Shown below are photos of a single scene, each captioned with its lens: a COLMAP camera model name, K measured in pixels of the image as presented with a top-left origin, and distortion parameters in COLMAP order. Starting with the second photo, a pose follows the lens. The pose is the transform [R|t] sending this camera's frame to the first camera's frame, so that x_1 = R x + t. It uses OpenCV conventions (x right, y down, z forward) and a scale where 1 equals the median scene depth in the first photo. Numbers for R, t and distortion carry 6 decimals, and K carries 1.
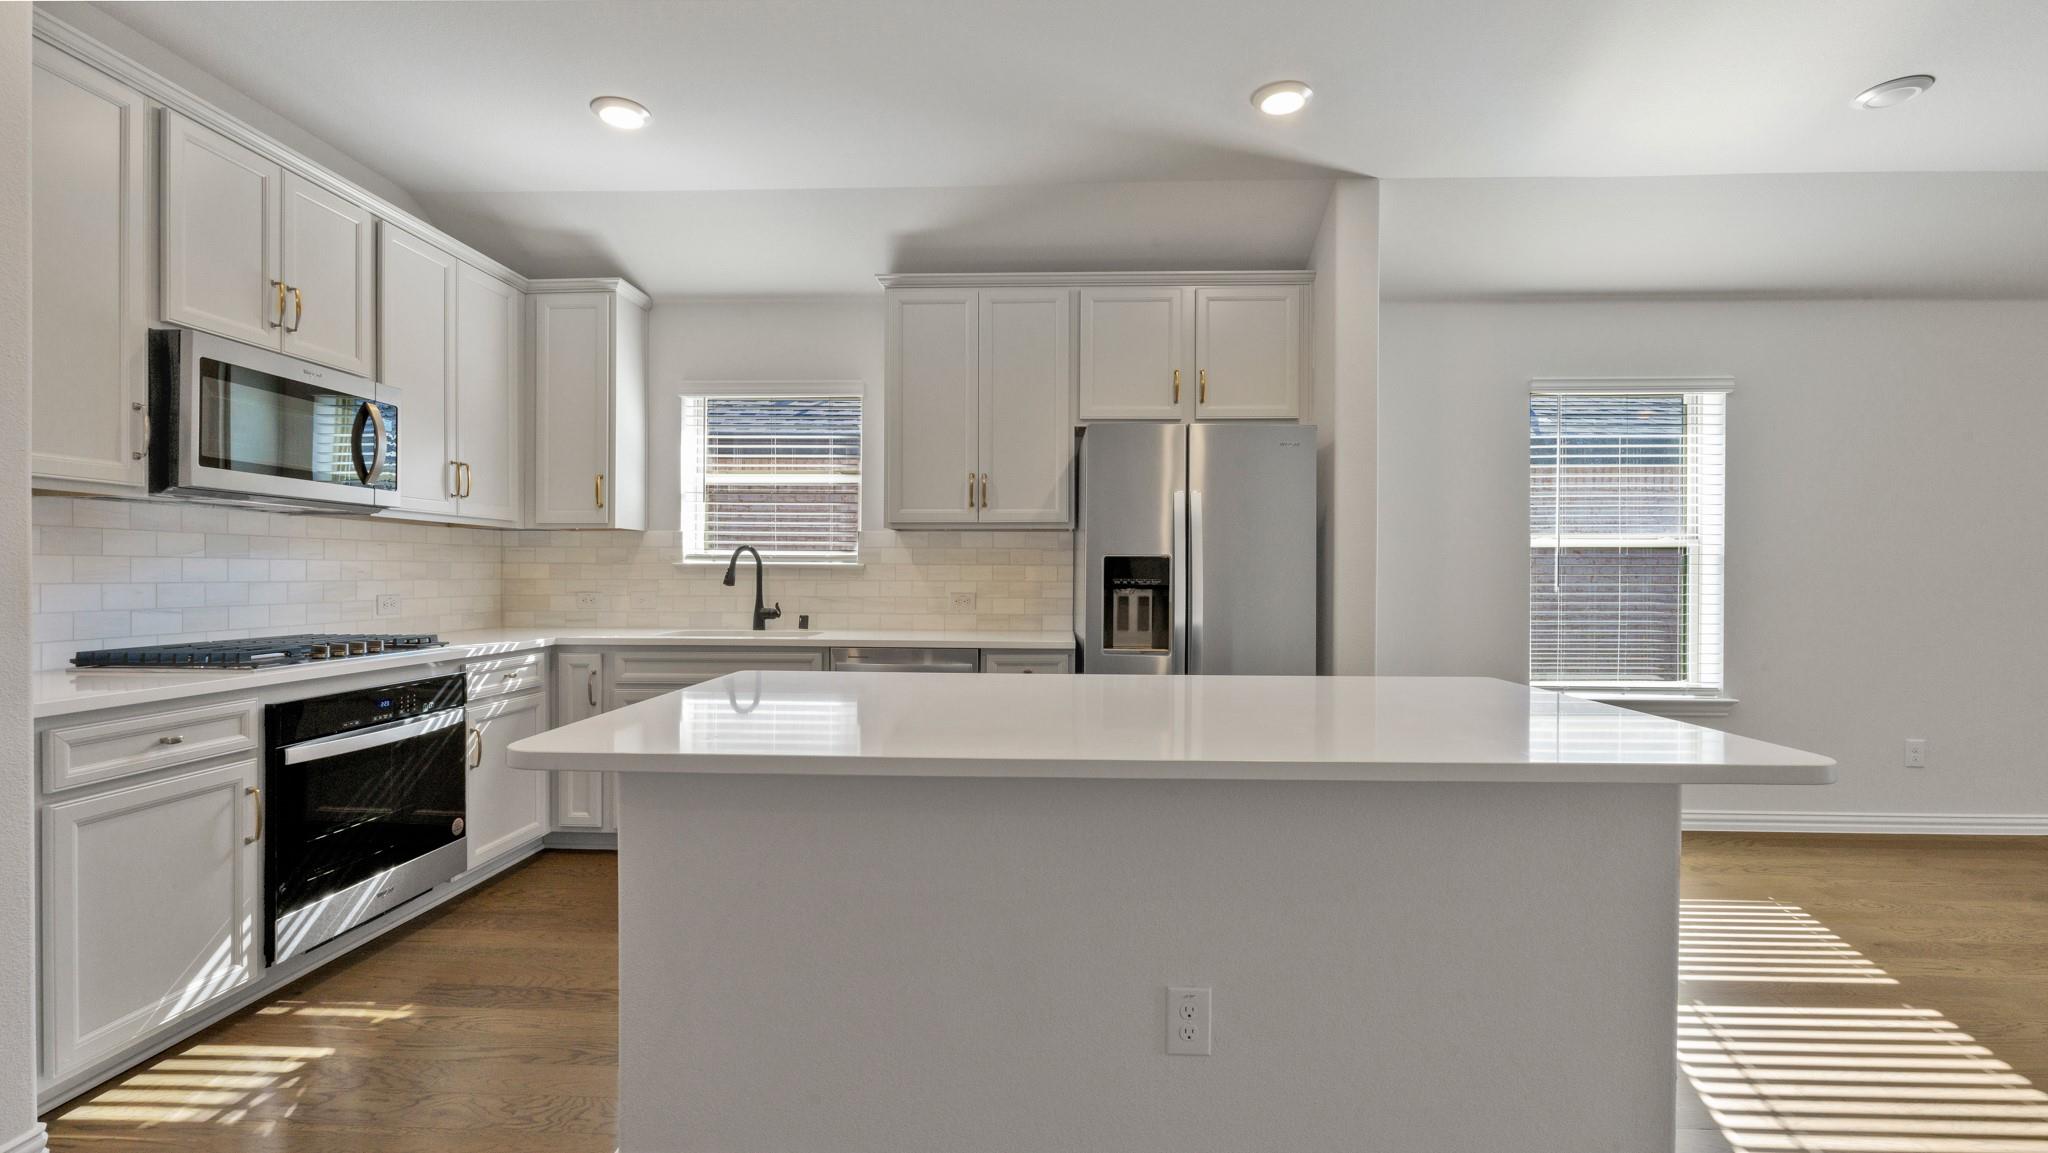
lens RADIAL K [[886.0, 0, 1018.1], [0, 886.0, 571.5], [0, 0, 1]] dist [-0.012641, -0.000092]
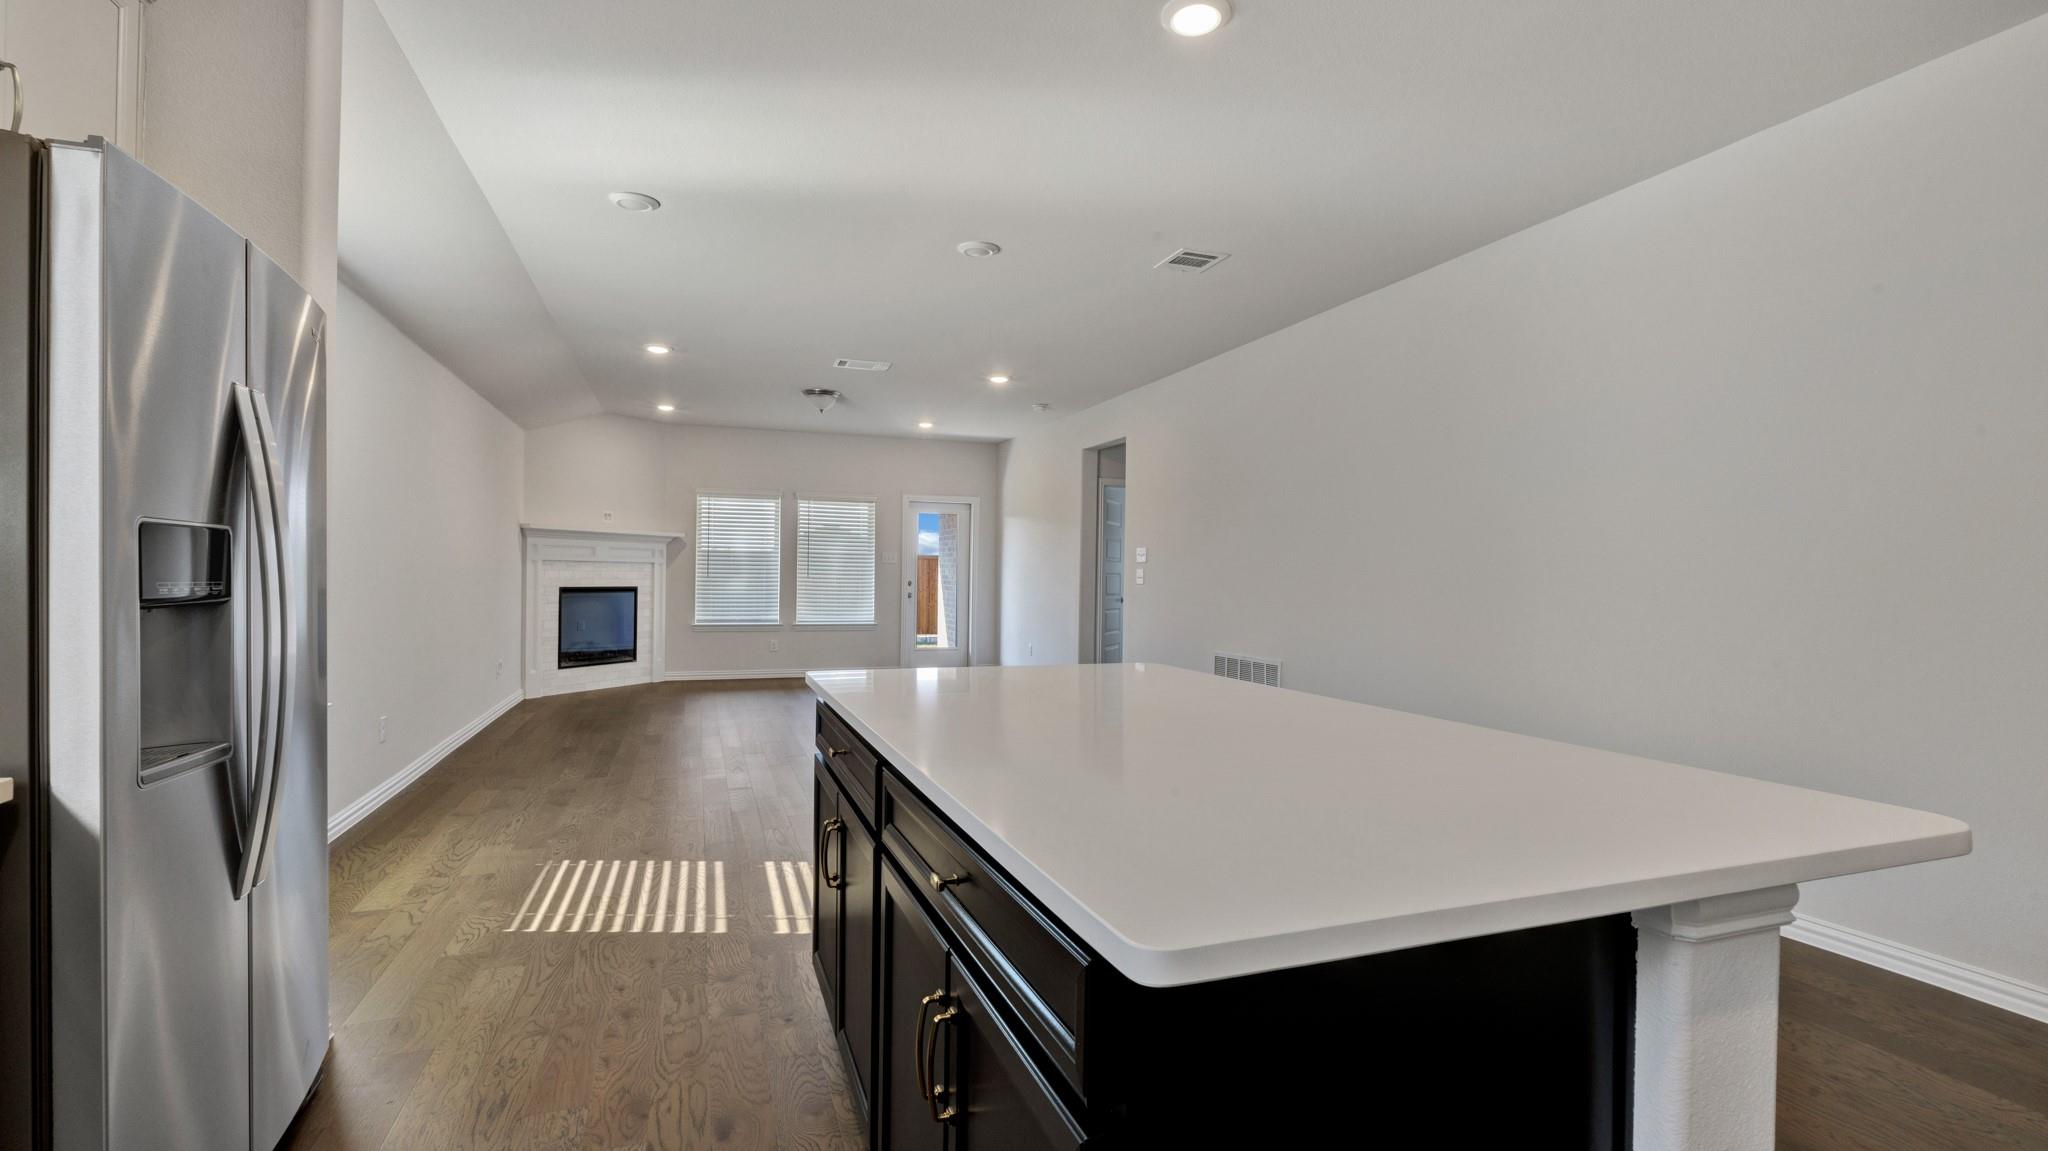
lens RADIAL K [[938.9, 0, 1021.7], [0, 938.9, 576.8], [0, 0, 1]] dist [-0.000410, 0.001114]
pose [[-0.382279, -0.004964, 0.924034, -0.391704], [-0.004045, 0.999985, 0.003698, 0.013275], [-0.924038, -0.002324, -0.382293, 0.834035]]
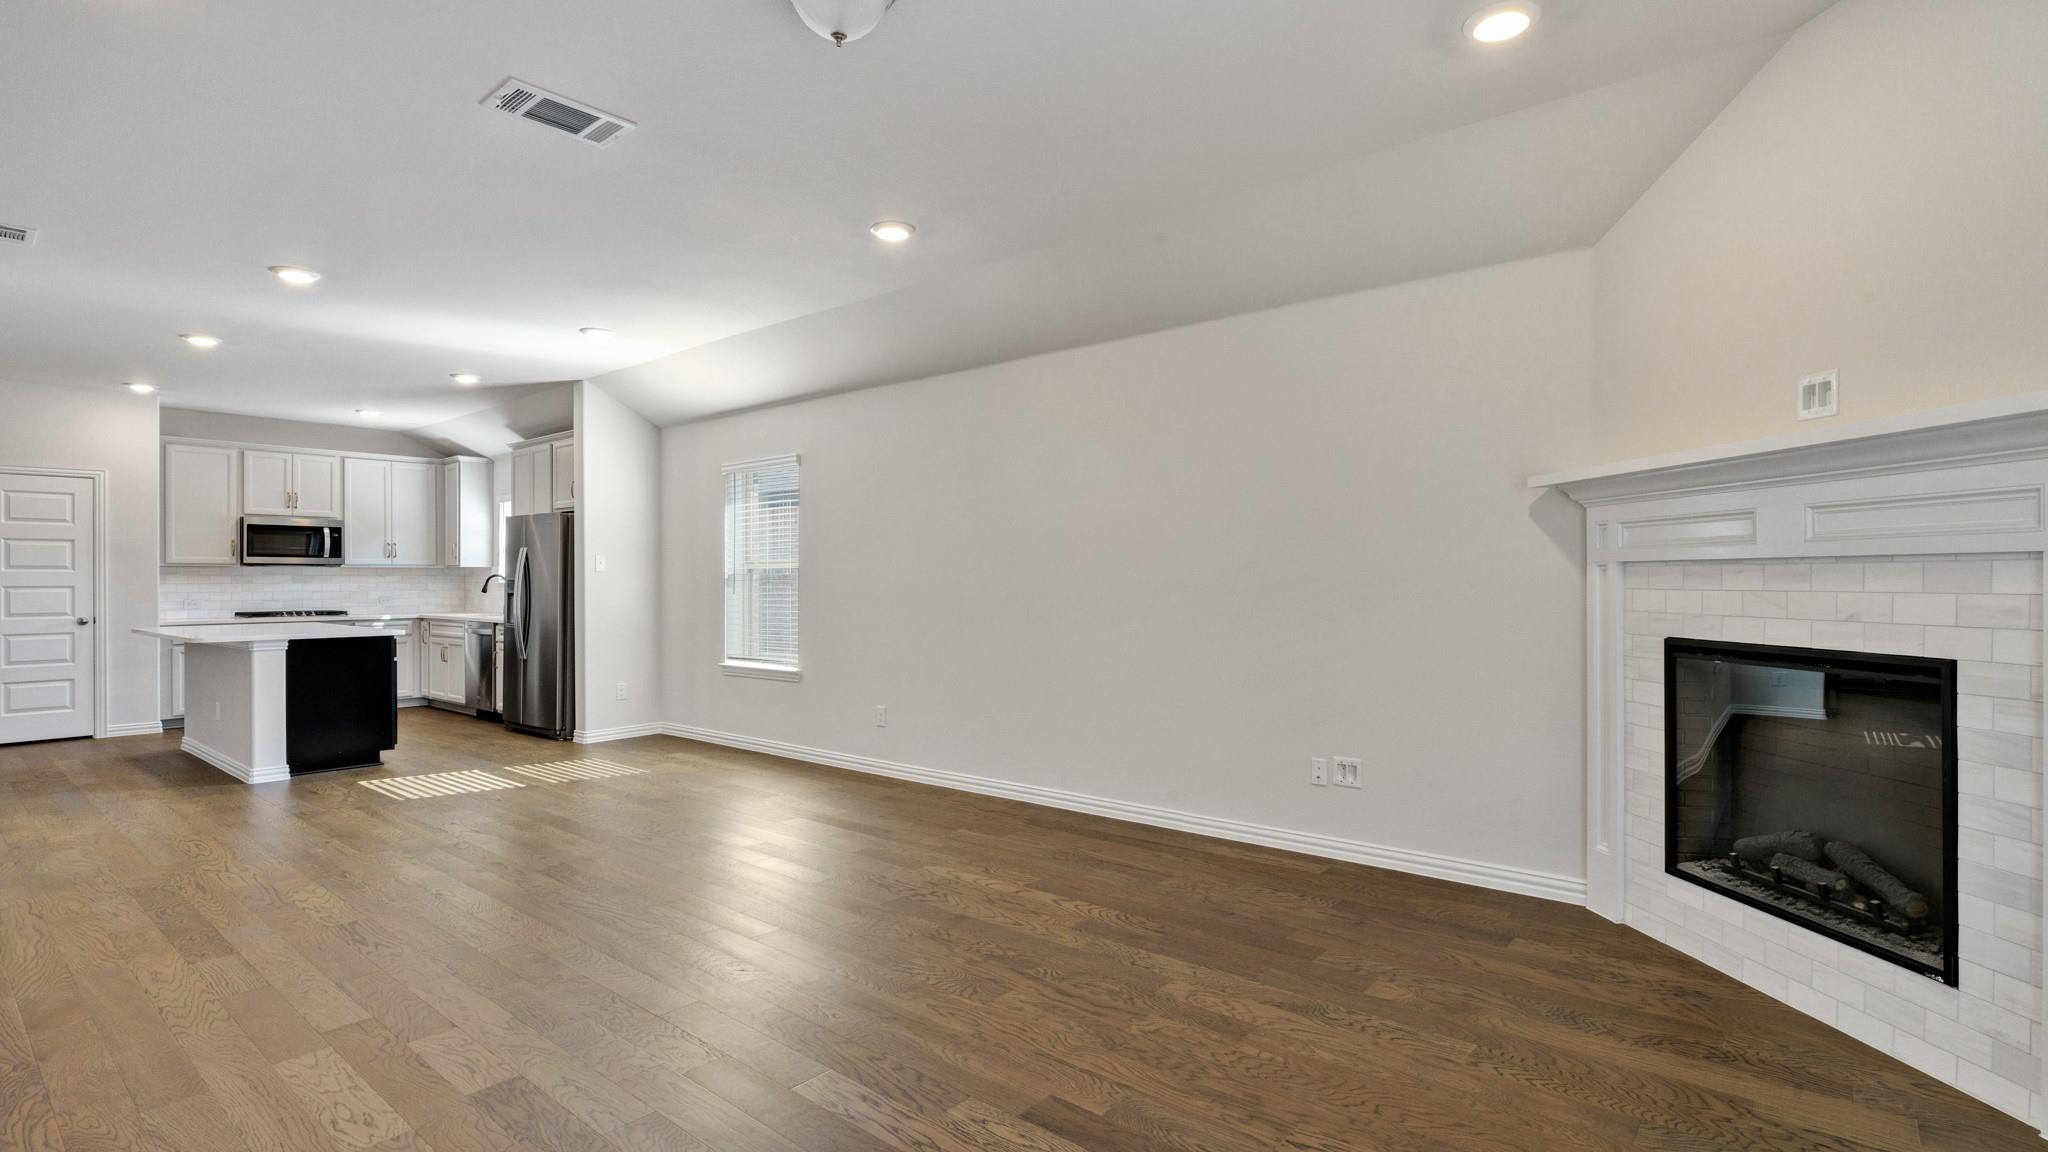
lens RADIAL K [[934.5, 0, 1021.5], [0, 934.5, 577.5], [0, 0, 1]] dist [-0.016970, -0.000022]
pose [[0.805187, -0.008986, -0.592952, 2.510174], [0.008890, 0.999956, -0.003082, -0.003388], [0.592954, -0.002790, 0.805232, -0.060187]]
